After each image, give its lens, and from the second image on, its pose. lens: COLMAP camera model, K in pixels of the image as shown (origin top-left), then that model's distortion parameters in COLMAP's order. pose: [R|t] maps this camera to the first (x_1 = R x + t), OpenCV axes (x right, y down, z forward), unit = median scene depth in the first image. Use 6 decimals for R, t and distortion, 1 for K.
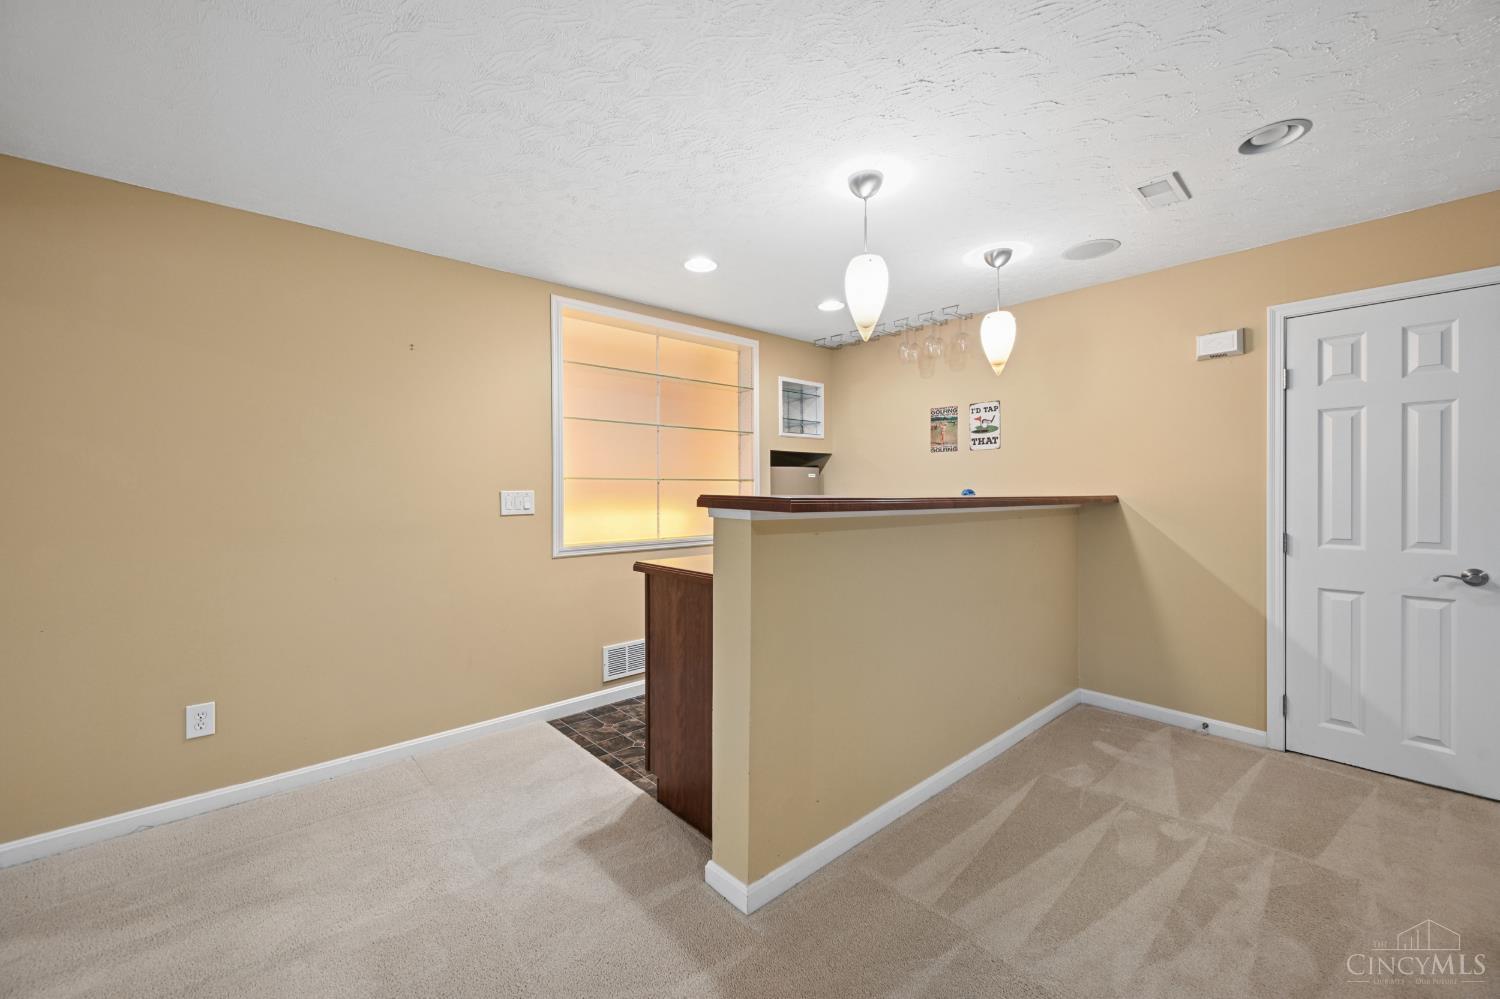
lens RADIAL K [[592.9, 0, 751.4], [0, 592.9, 493.2], [0, 0, 1]] dist [-0.000270, -0.000100]
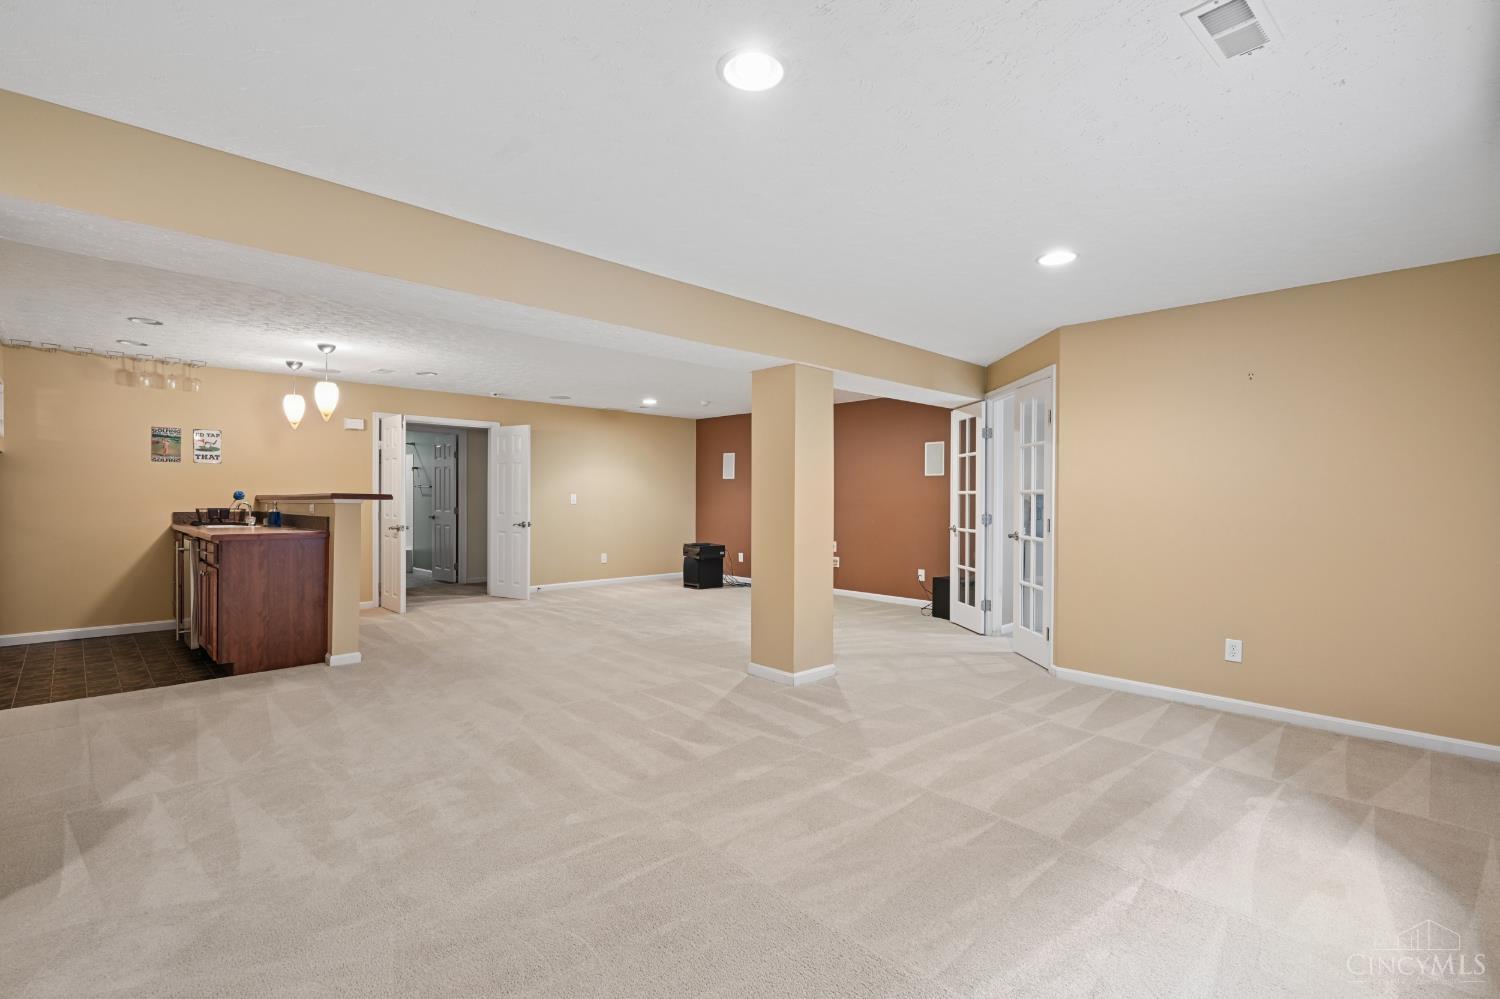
lens RADIAL K [[693.4, 0, 750.0], [0, 693.4, 499.5], [0, 0, 1]] dist [-0.000131, -0.000117]
pose [[-0.056035, -0.003201, 0.998424, -1.338923], [-0.002959, 0.999991, 0.003040, 0.005472], [-0.998424, -0.002784, -0.056044, -0.211081]]
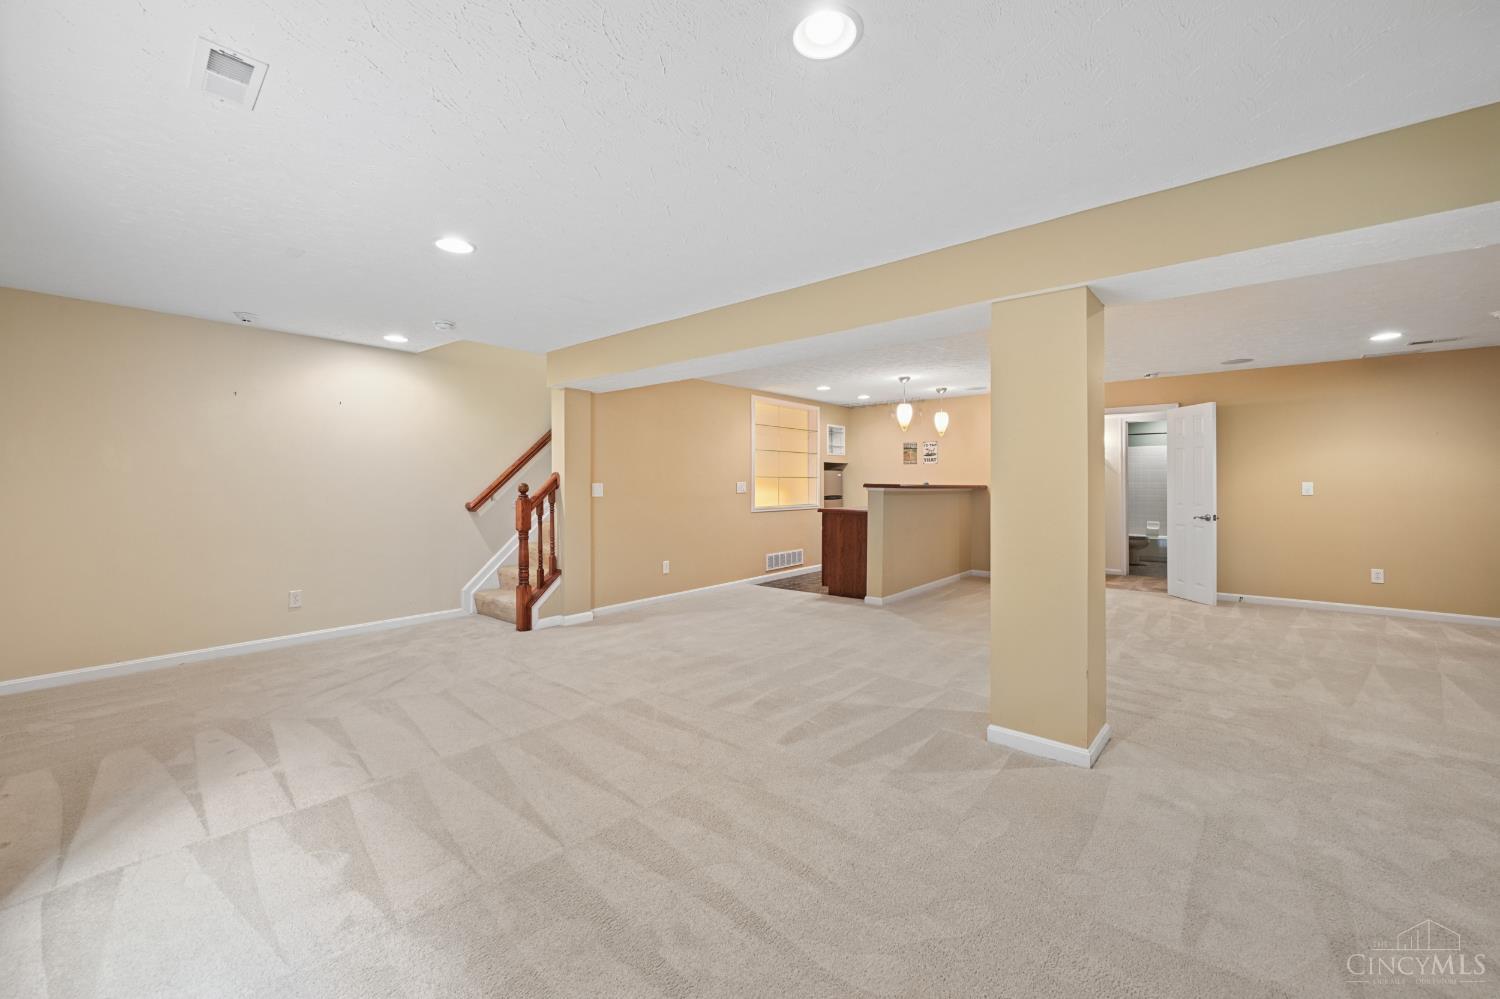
lens RADIAL K [[601.5, 0, 745.0], [0, 601.5, 481.3], [0, 0, 1]] dist [-0.000439, -0.000085]
pose [[0.989012, 0.002247, 0.147815, -0.585395], [-0.000938, 0.999960, -0.008926, 0.009534], [-0.147829, 0.008690, 0.988975, -1.043865]]
